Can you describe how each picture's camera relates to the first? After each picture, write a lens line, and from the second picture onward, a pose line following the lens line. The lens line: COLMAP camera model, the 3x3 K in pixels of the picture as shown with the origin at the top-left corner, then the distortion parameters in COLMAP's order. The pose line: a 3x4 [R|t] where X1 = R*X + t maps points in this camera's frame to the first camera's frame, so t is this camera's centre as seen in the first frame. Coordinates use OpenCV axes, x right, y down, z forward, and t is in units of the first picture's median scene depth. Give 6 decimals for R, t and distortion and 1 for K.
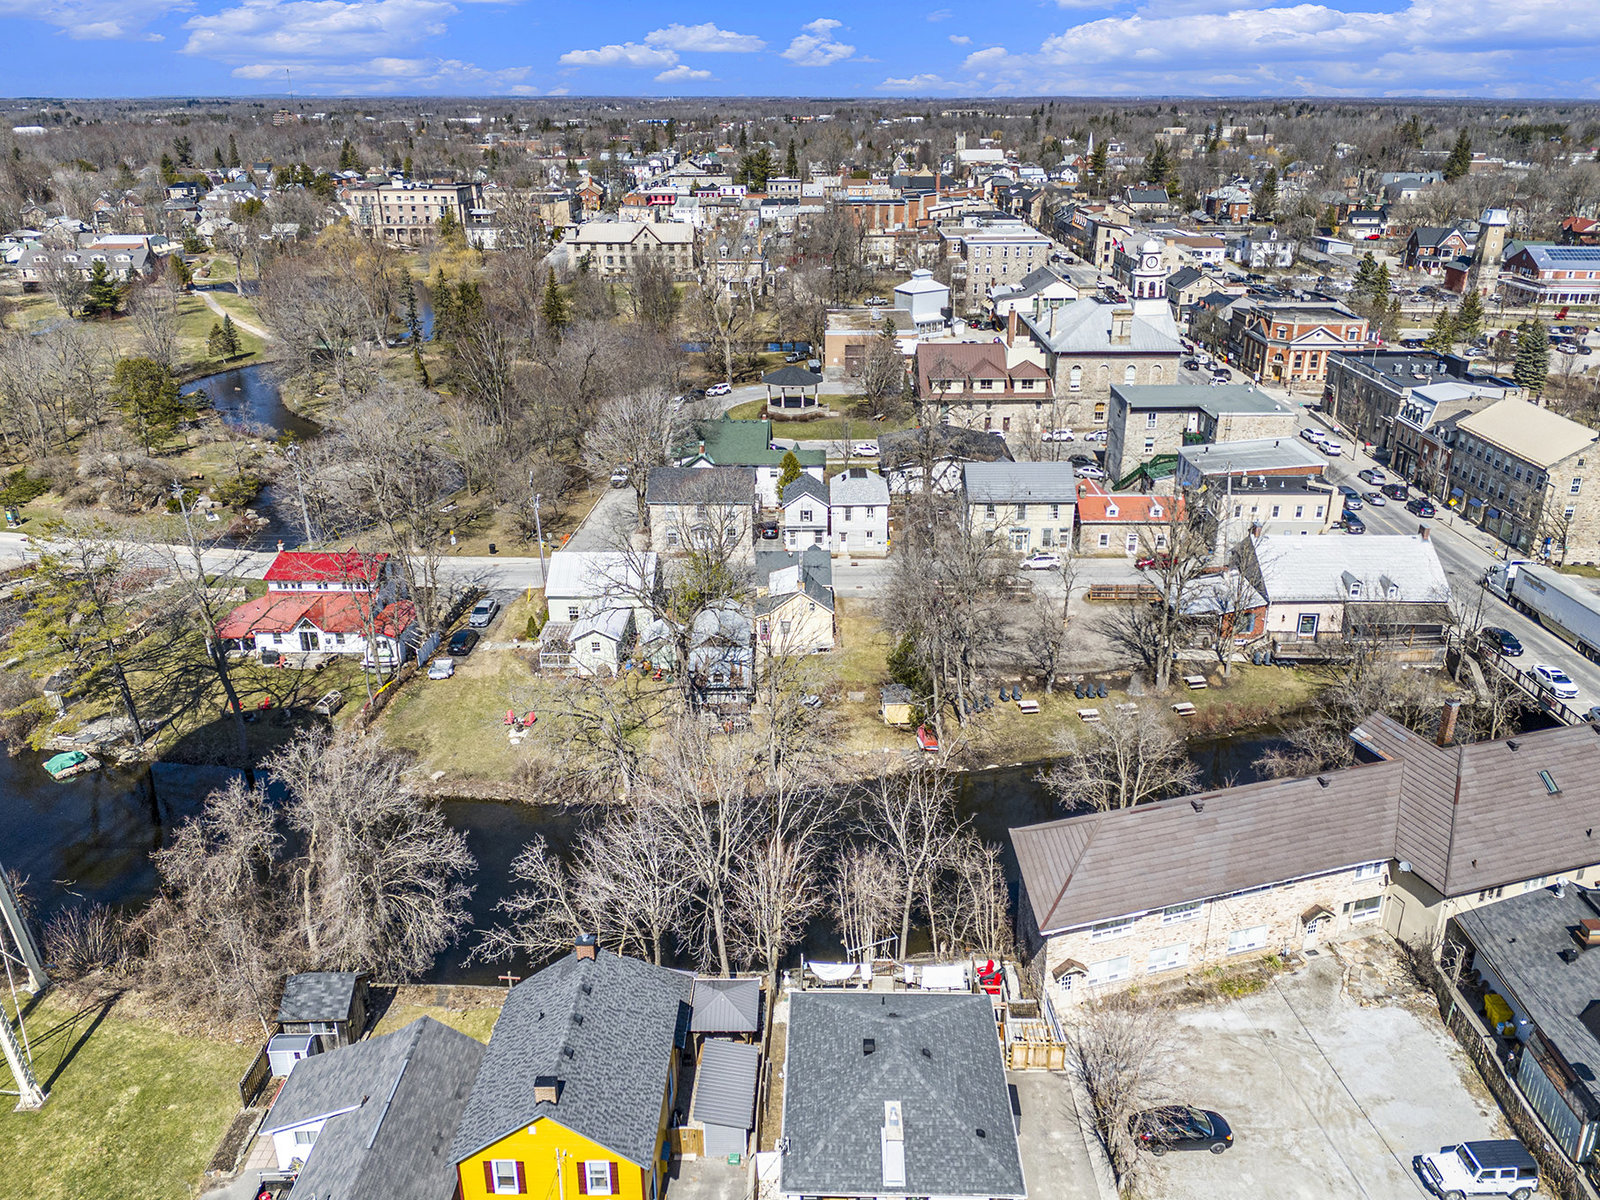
lens RADIAL K [[1179.5, 0, 817.3], [0, 1179.5, 606.4], [0, 0, 1]] dist [0.053383, -0.061556]
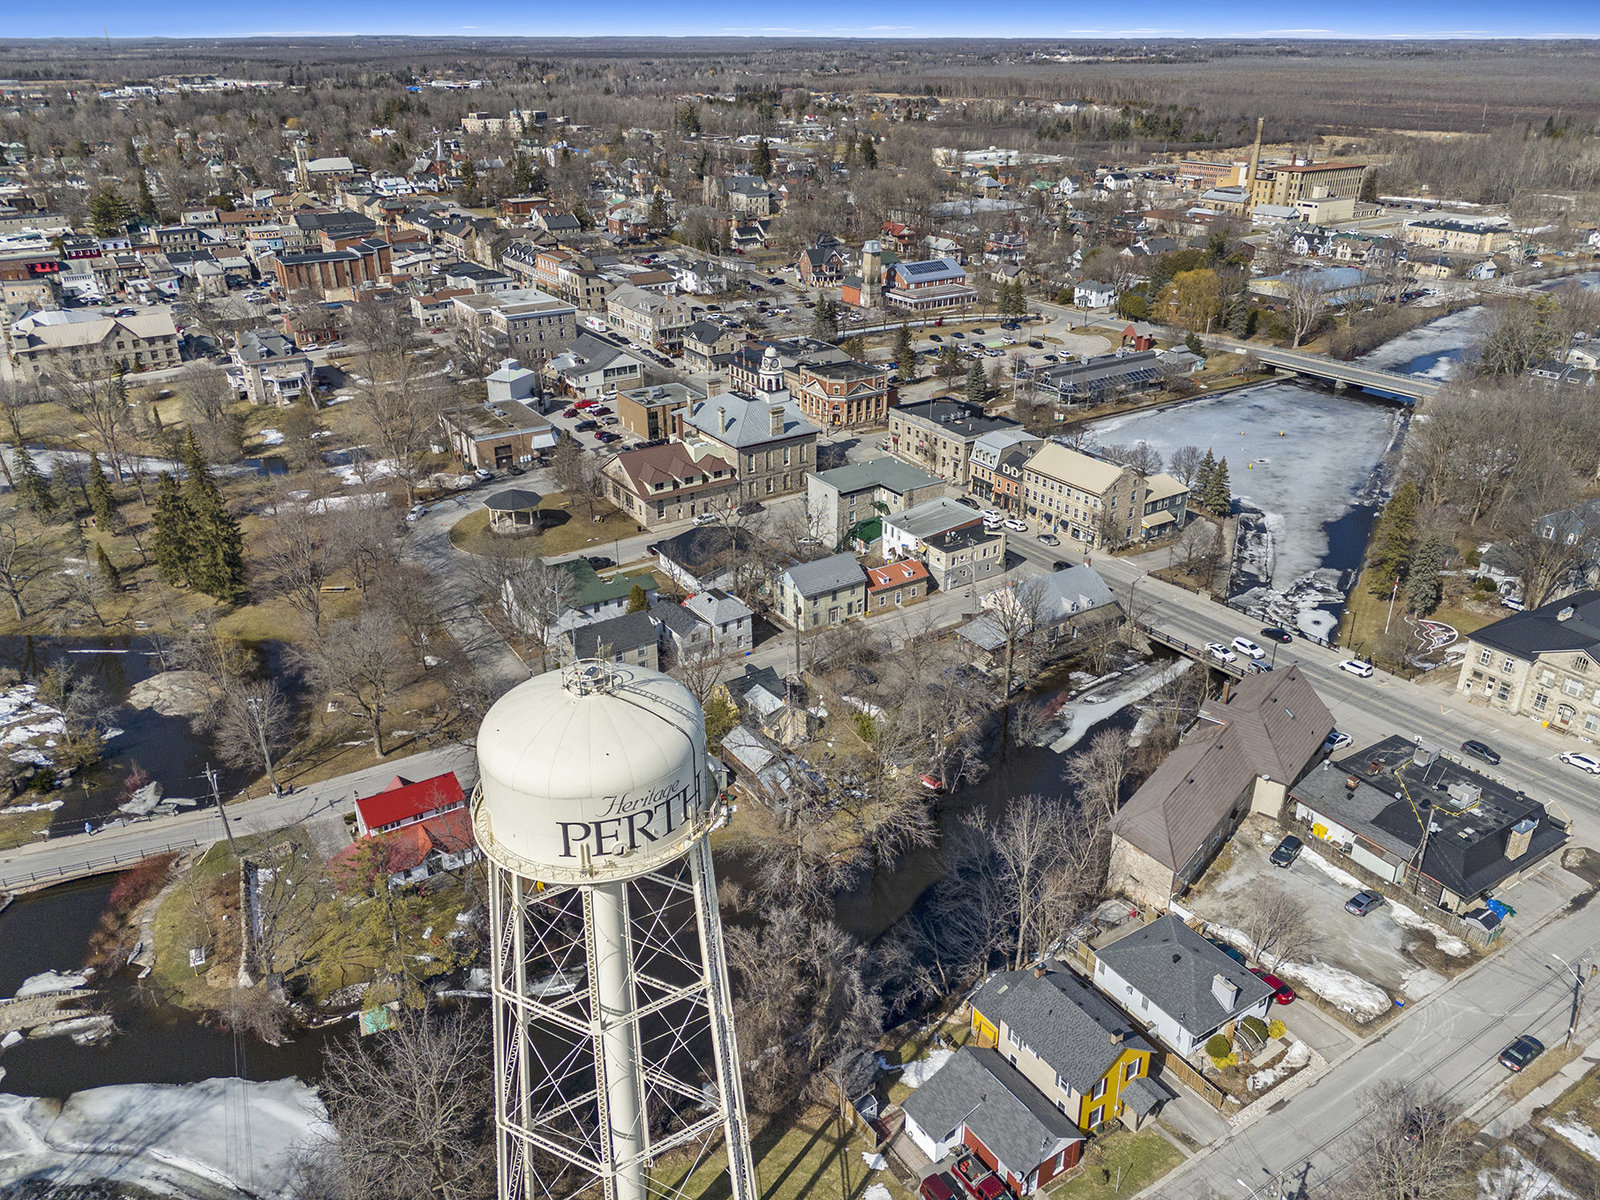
lens RADIAL K [[1179.3, 0, 825.8], [0, 1179.3, 545.4], [0, 0, 1]] dist [0.134302, -0.216049]
pose [[0.829809, -0.212614, 0.515958, -0.528473], [0.214321, 0.975092, 0.057123, -0.216176], [-0.515251, 0.063180, 0.854707, -0.179210]]
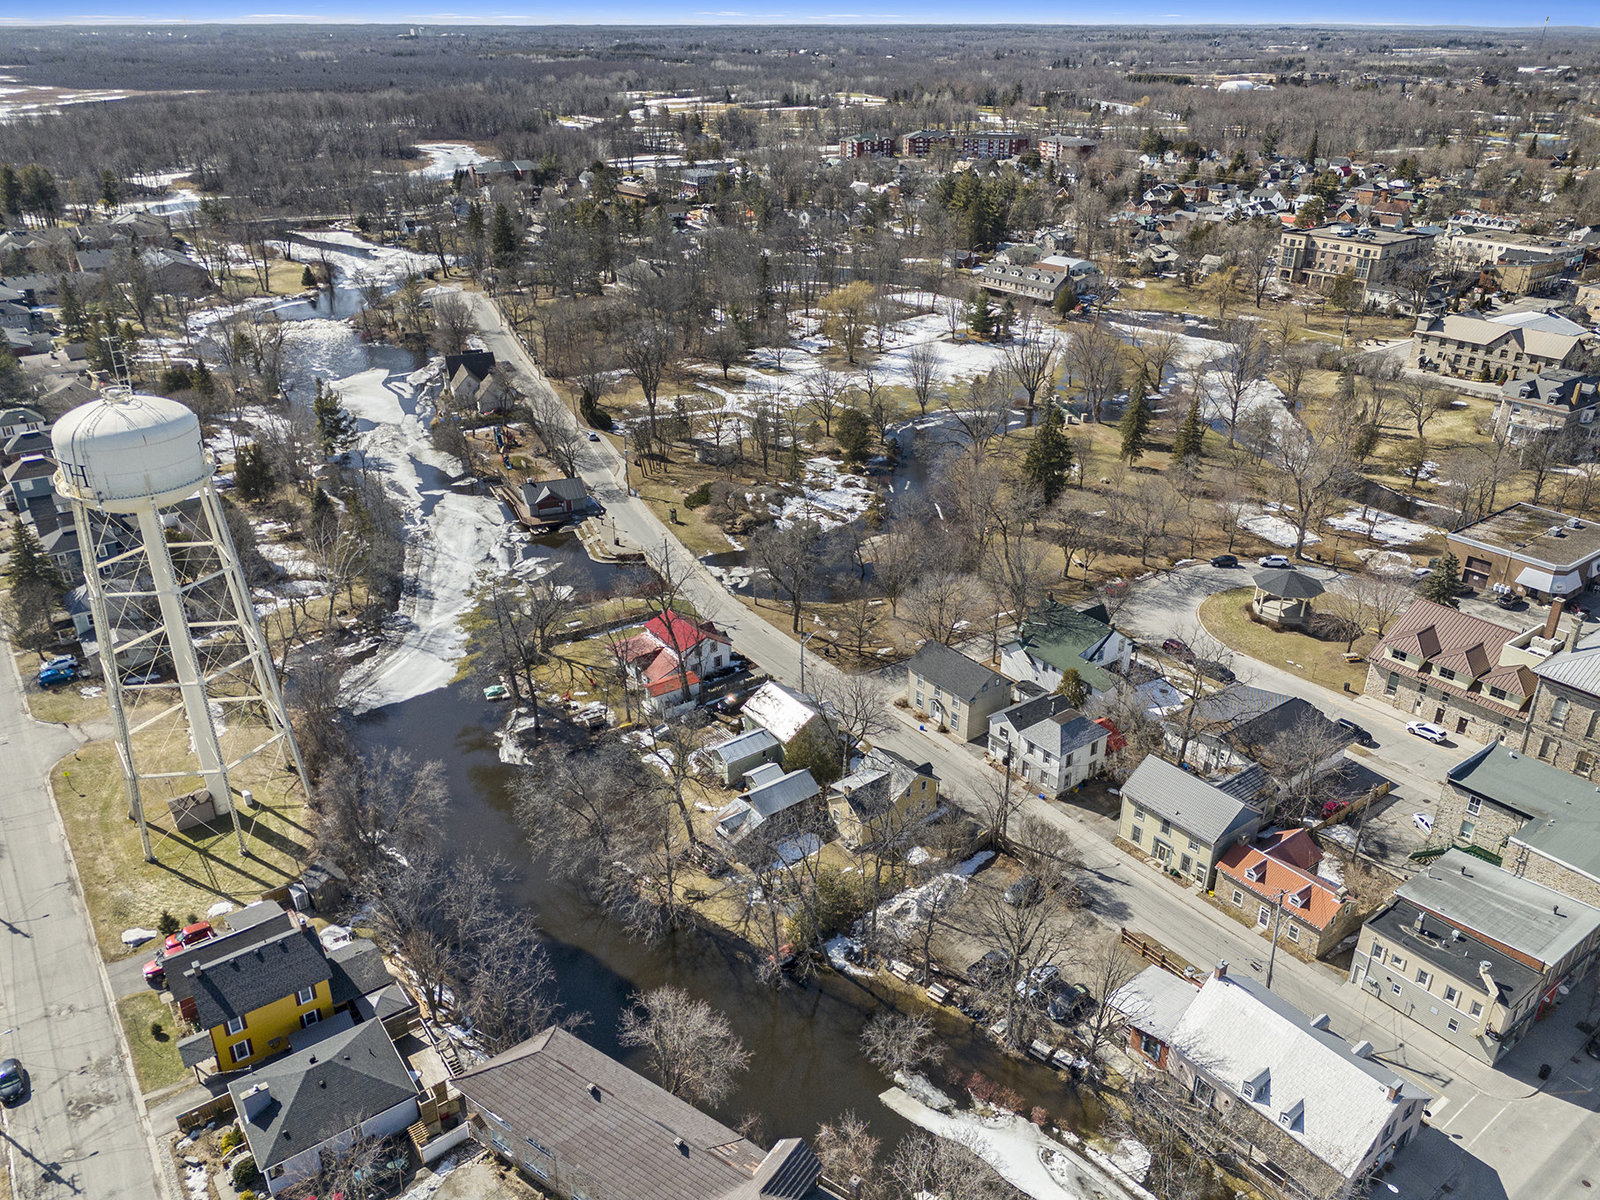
lens RADIAL K [[1176.0, 0, 812.6], [0, 1176.0, 597.7], [0, 0, 1]] dist [0.056495, -0.055306]
pose [[0.607017, 0.348344, -0.714274, 0.616551], [-0.315957, 0.930505, 0.185286, -0.339227], [0.729179, 0.113208, 0.674894, 0.108115]]
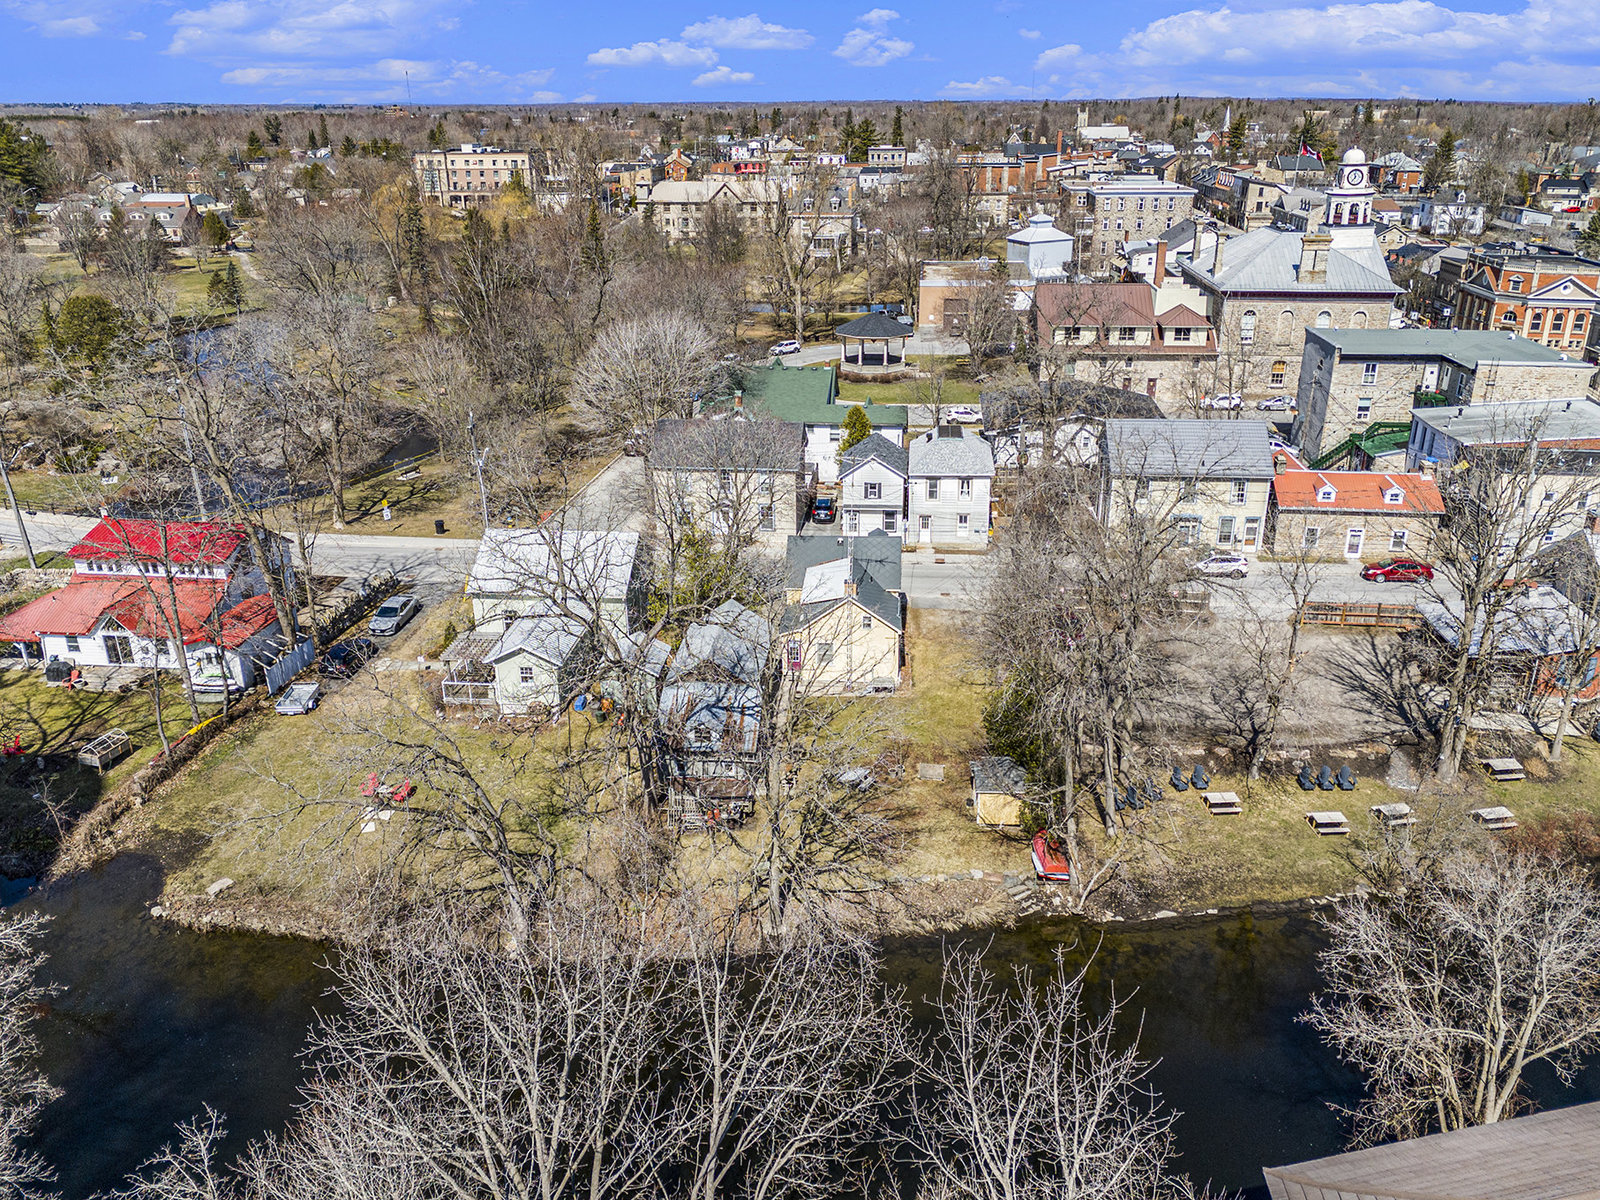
lens RADIAL K [[1186.8, 0, 815.6], [0, 1186.8, 609.1], [0, 0, 1]] dist [0.049966, -0.040437]
pose [[0.996067, 0.030892, -0.083049, 0.016935], [-0.031326, 0.999502, -0.003928, -0.002773], [0.082887, 0.006514, 0.996538, 0.293051]]
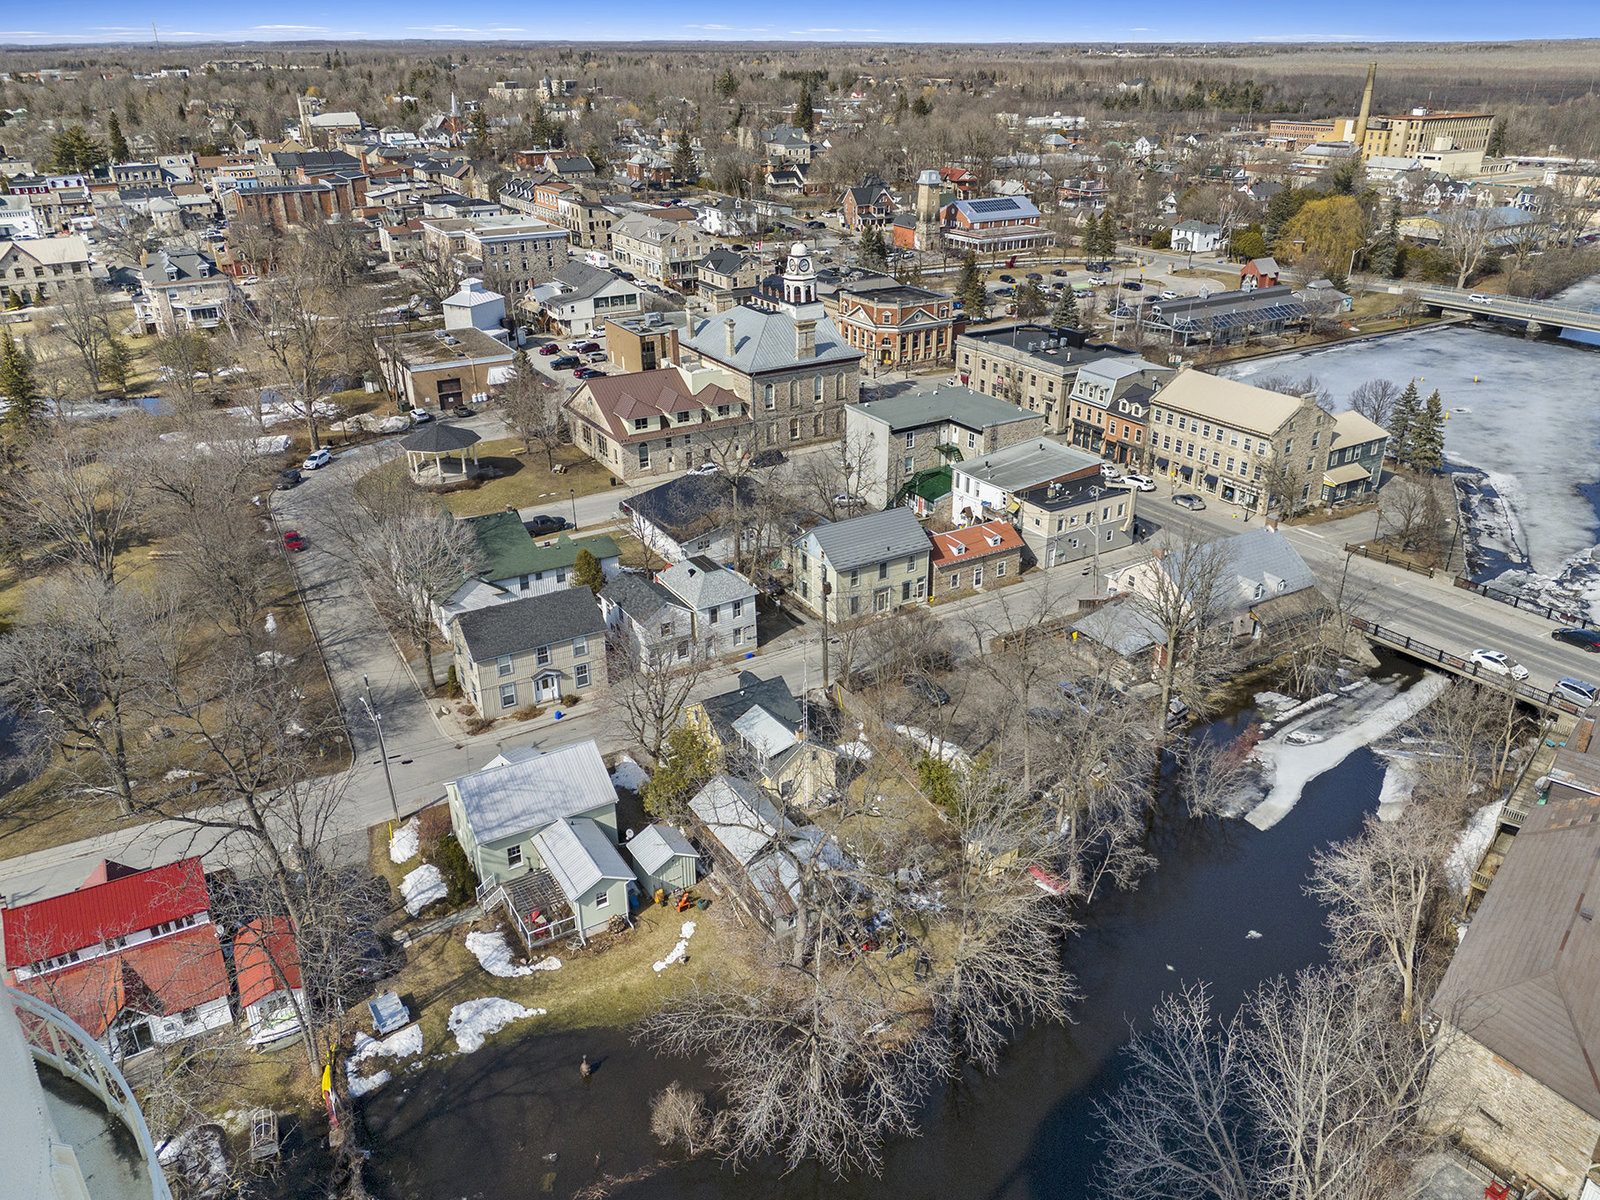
lens RADIAL K [[1193.3, 0, 814.2], [0, 1193.3, 573.7], [0, 0, 1]] dist [0.077753, -0.047089]
pose [[0.855116, -0.210240, 0.473895, -0.307123], [0.204289, 0.976769, 0.064710, -0.146823], [-0.476491, 0.041477, 0.878201, 0.208797]]
